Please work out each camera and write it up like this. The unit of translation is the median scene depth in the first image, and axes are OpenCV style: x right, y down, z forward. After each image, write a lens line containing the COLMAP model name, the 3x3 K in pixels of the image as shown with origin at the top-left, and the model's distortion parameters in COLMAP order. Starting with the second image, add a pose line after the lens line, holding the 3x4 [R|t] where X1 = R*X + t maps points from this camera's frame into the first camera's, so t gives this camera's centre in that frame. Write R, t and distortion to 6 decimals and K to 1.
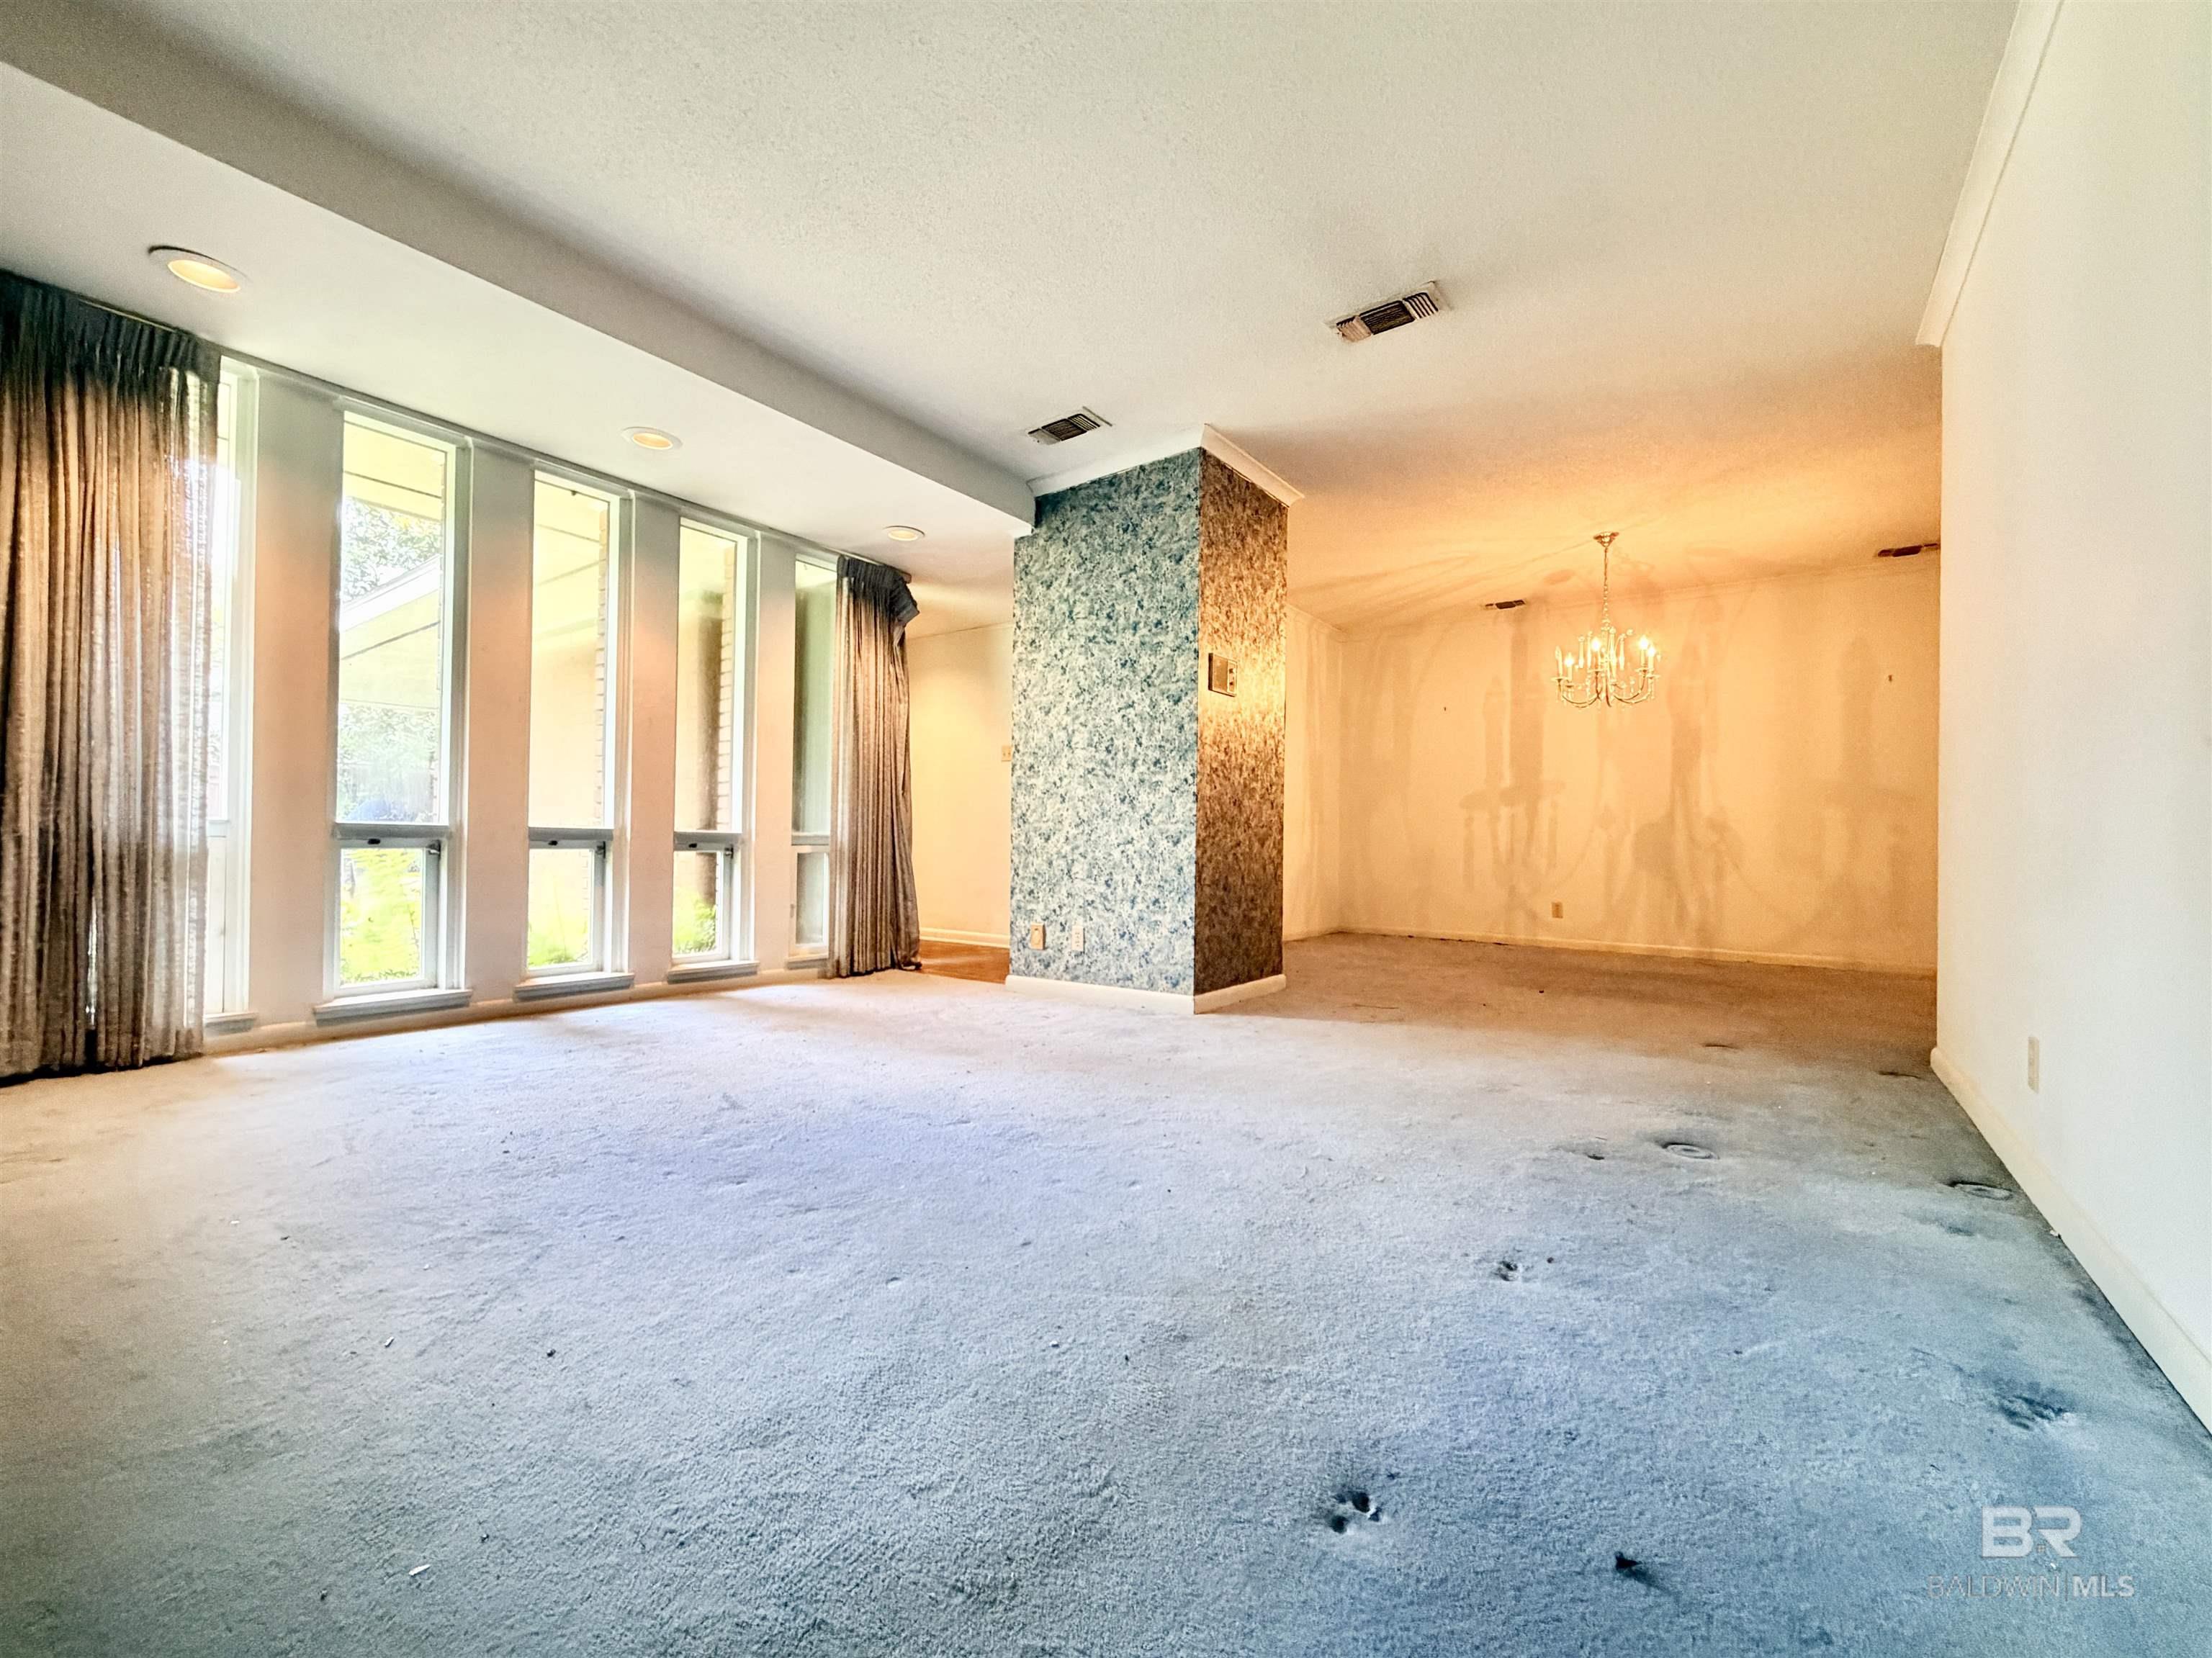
lens RADIAL K [[883.3, 0, 1114.7], [0, 883.3, 837.0], [0, 0, 1]] dist [-0.003390, -0.000228]
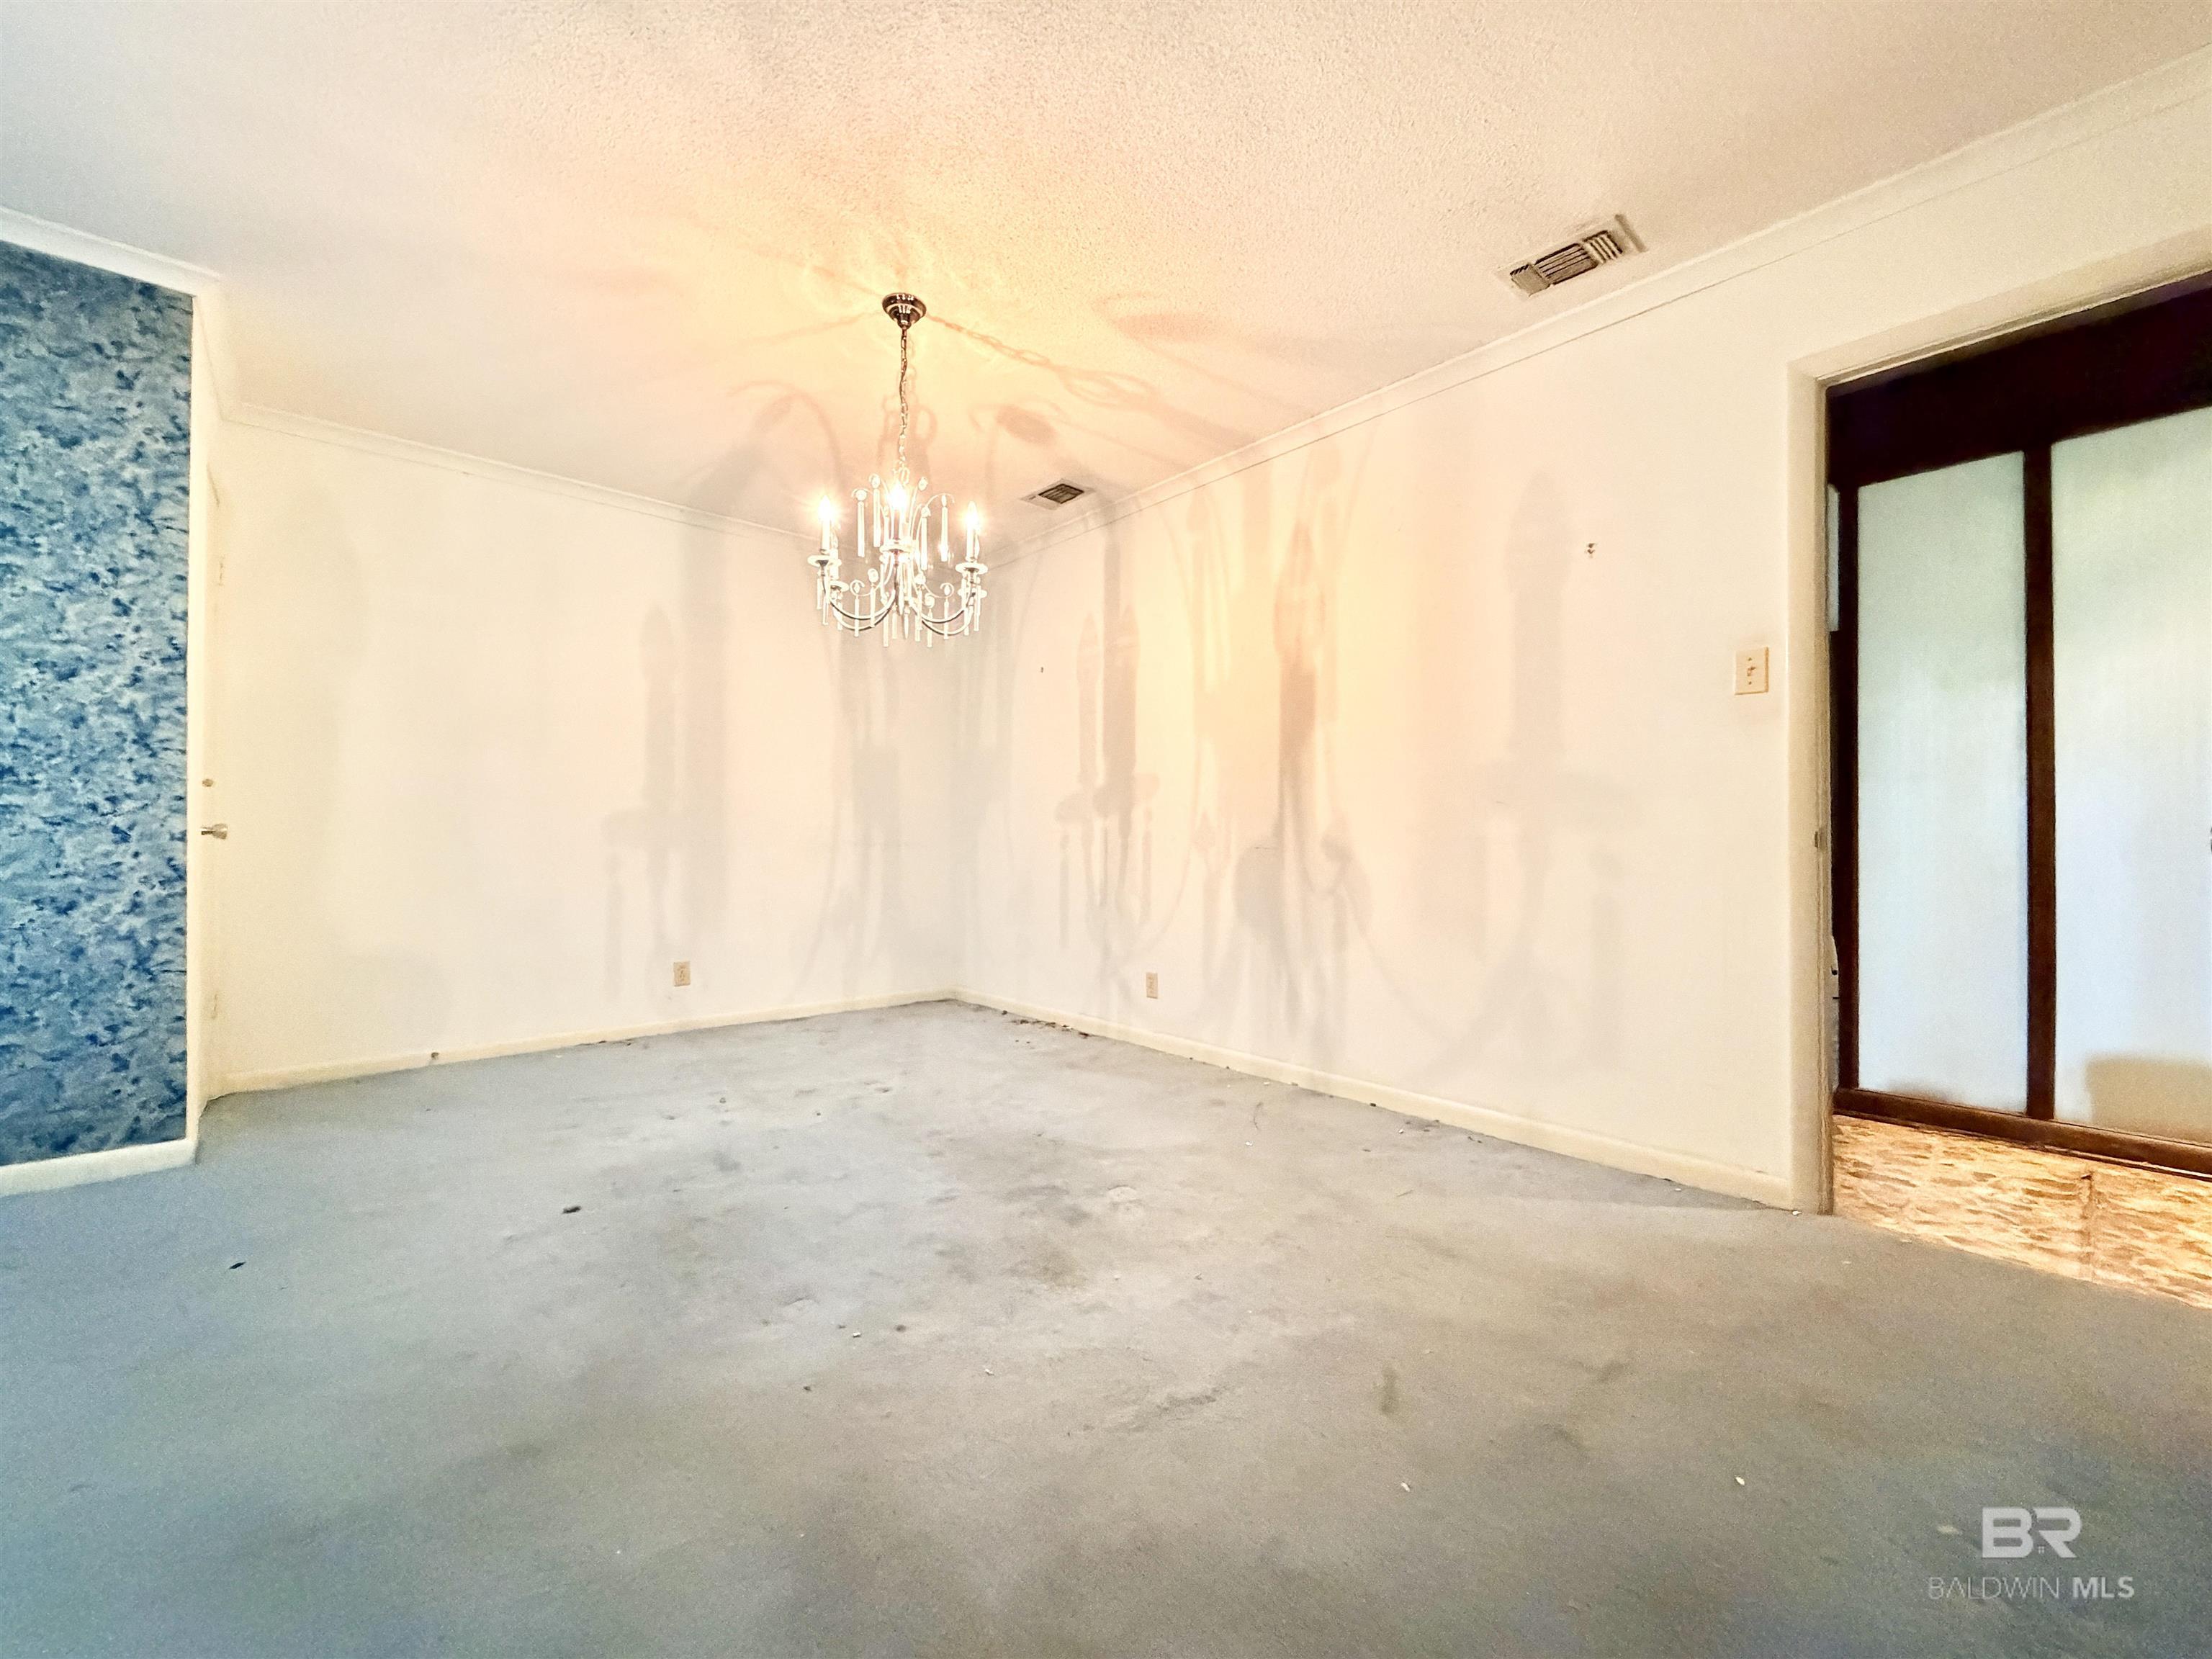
lens RADIAL K [[883.4, 0, 1084.8], [0, 883.4, 832.5], [0, 0, 1]] dist [-0.003390, -0.000228]
pose [[0.974397, -0.006089, -0.224753, 0.593069], [0.003149, 0.999905, -0.013435, -0.015412], [0.224813, 0.012383, 0.974323, 0.392148]]
